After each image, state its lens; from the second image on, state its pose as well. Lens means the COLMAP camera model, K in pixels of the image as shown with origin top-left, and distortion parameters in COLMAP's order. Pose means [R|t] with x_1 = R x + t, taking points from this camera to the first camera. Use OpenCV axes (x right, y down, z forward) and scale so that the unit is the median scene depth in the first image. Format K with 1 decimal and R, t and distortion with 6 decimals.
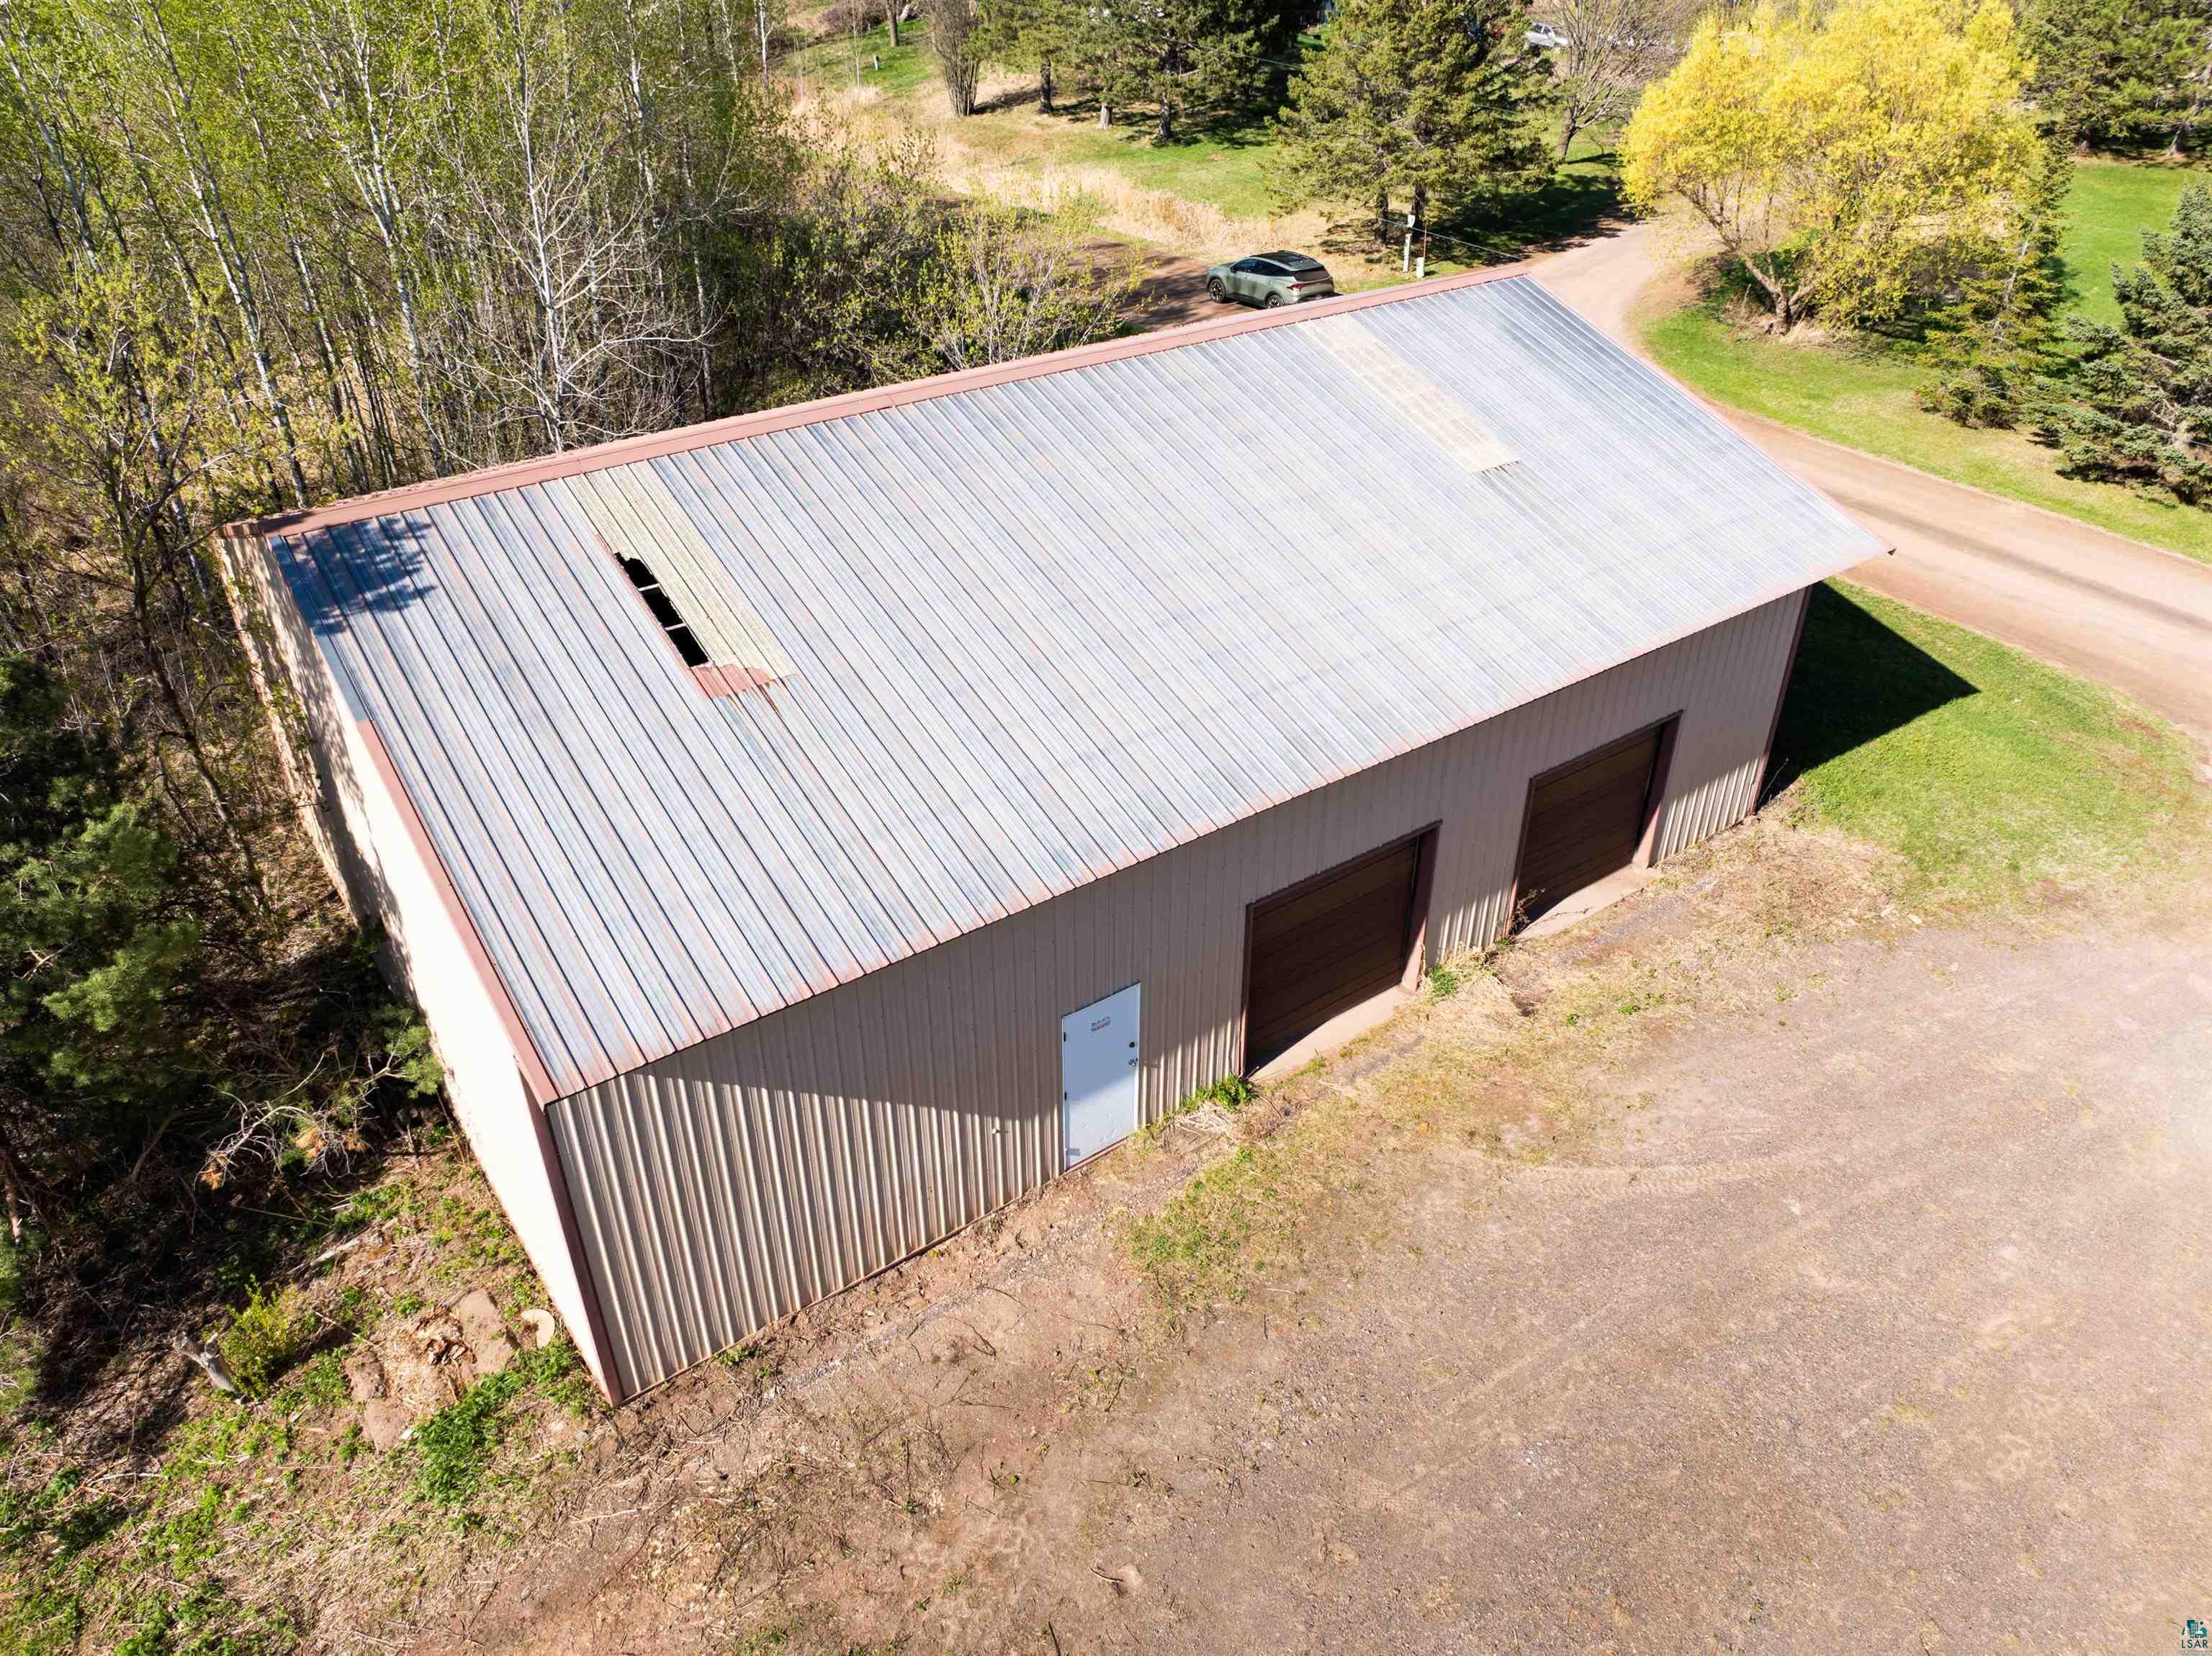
lens RADIAL K [[1563.8, 0, 1094.5], [0, 1563.8, 832.3], [0, 0, 1]] dist [-0.013037, -0.002631]
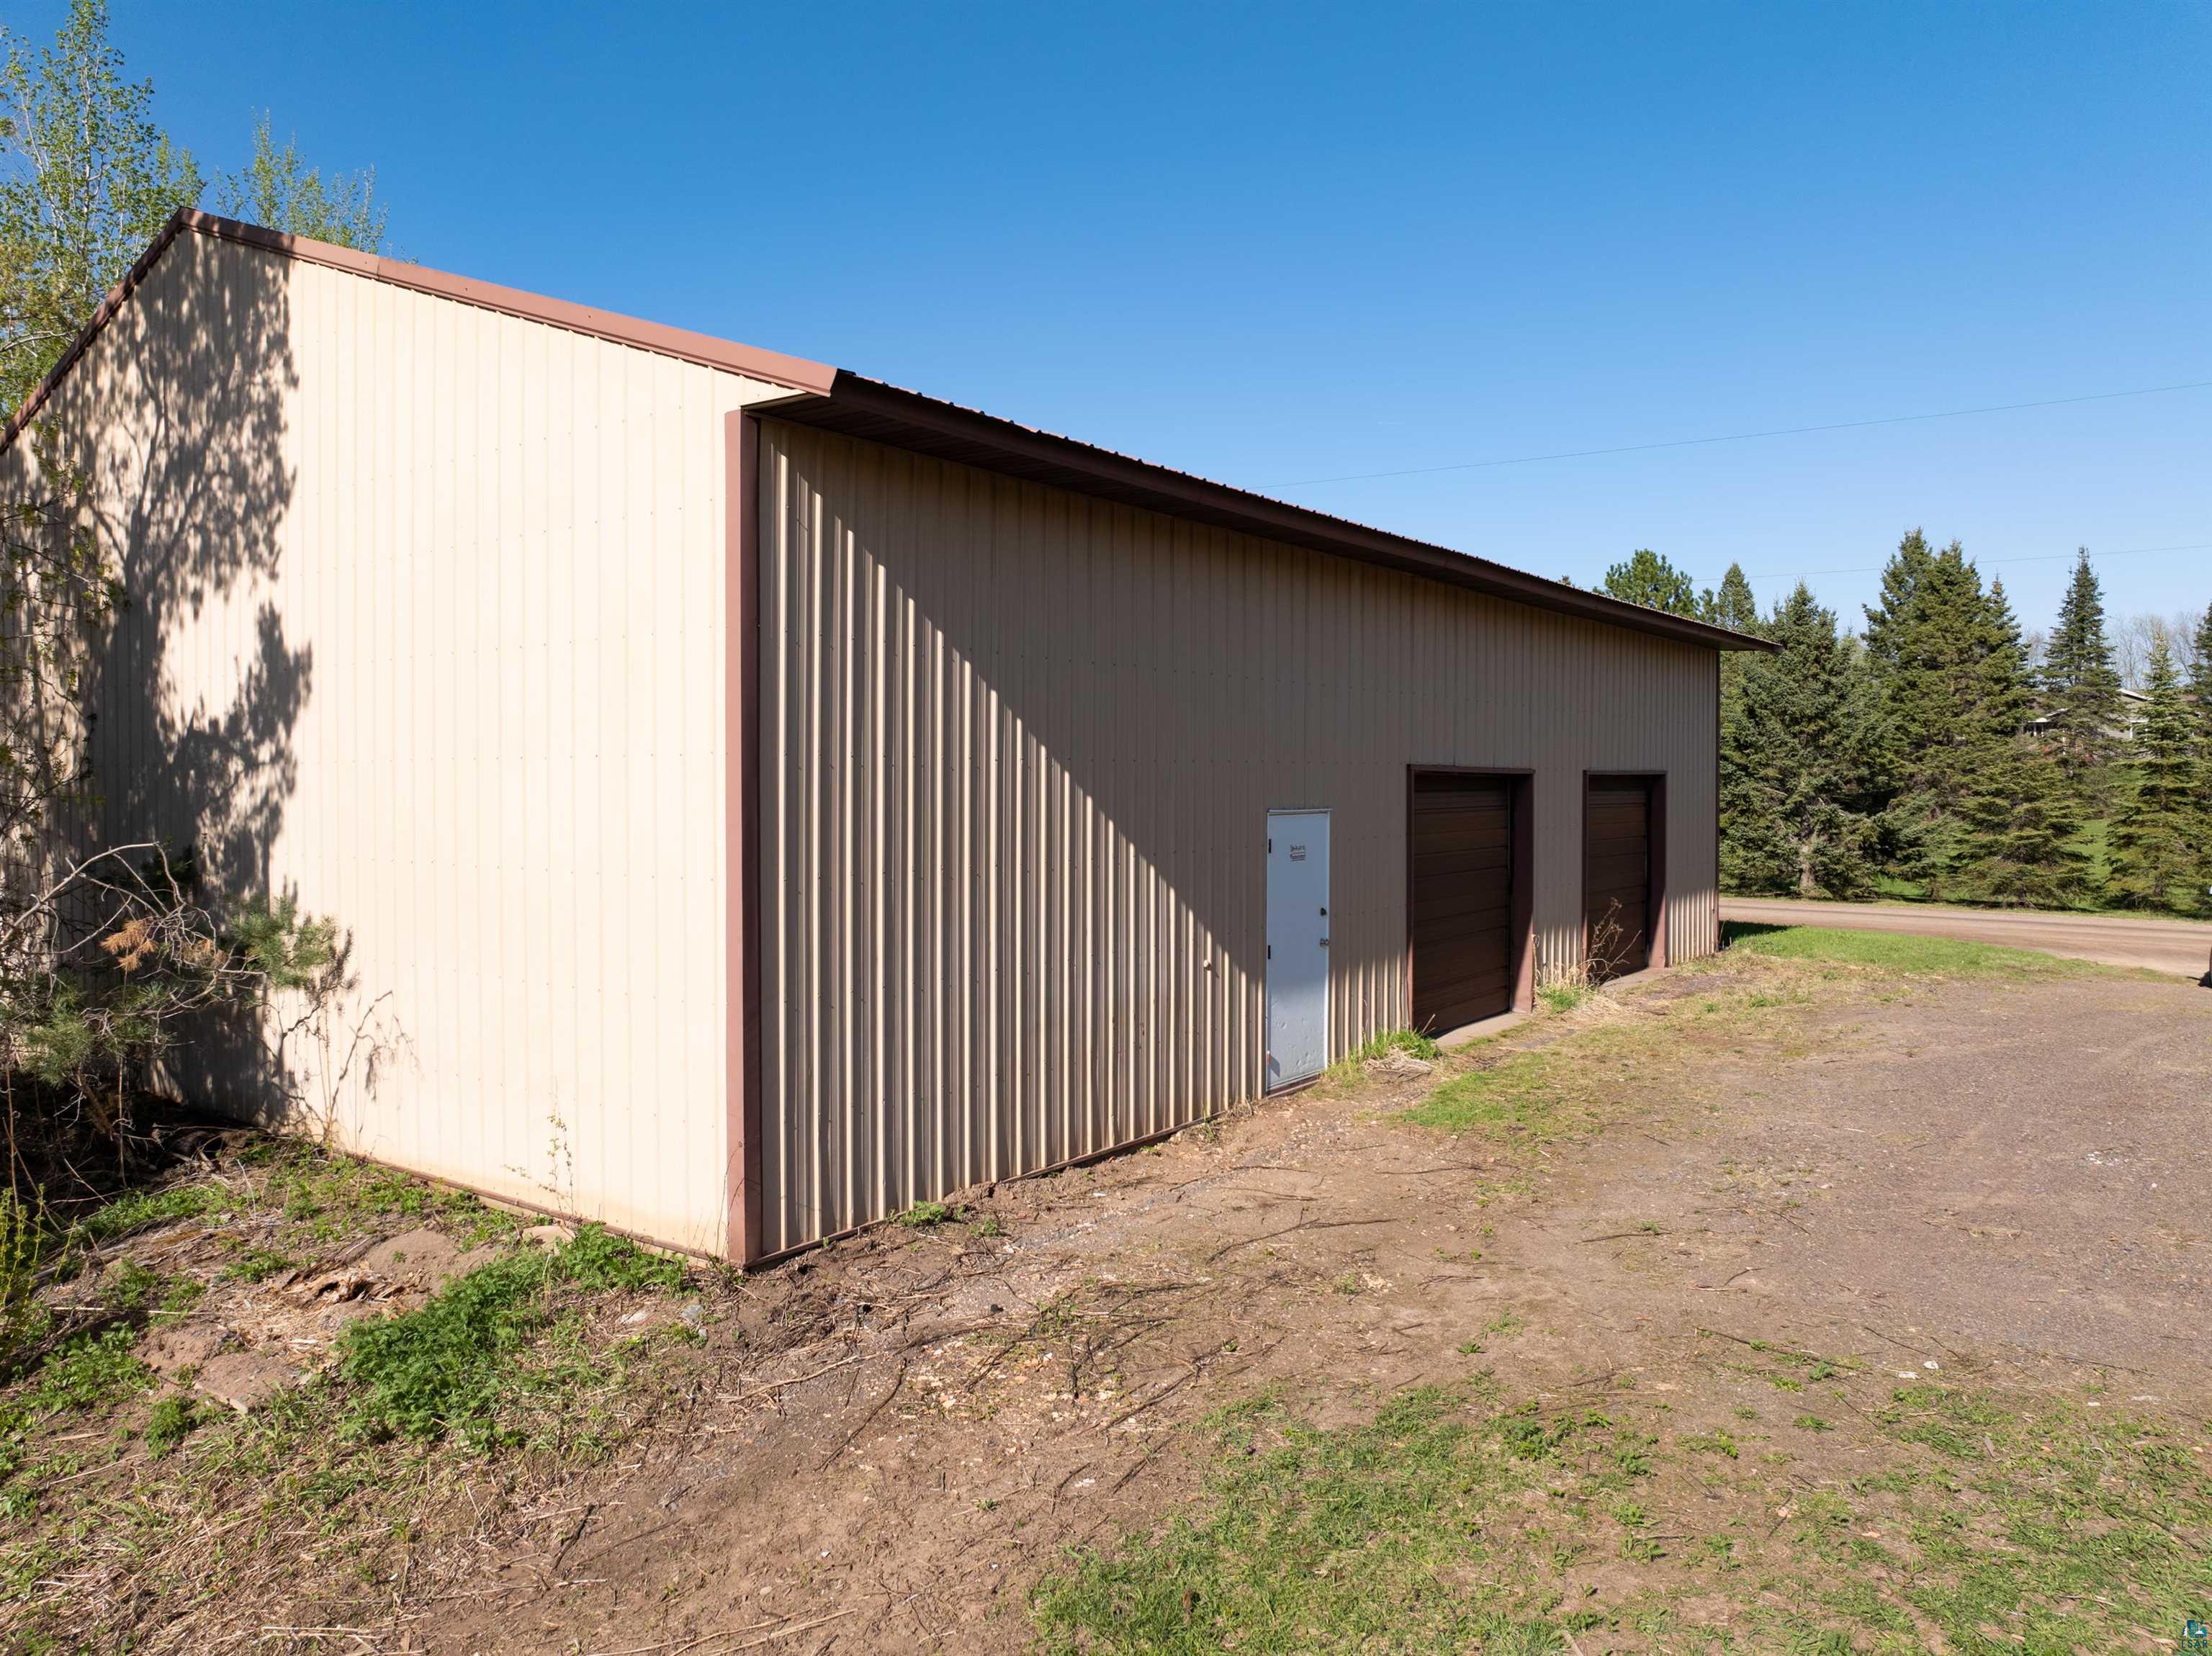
lens RADIAL K [[1563.8, 0, 1094.5], [0, 1563.8, 832.3], [0, 0, 1]] dist [-0.013037, -0.002631]
pose [[0.950324, -0.001347, 0.311258, -0.334906], [0.168960, 0.842072, -0.512217, 0.499140], [-0.261412, 0.539363, 0.800470, 0.421085]]
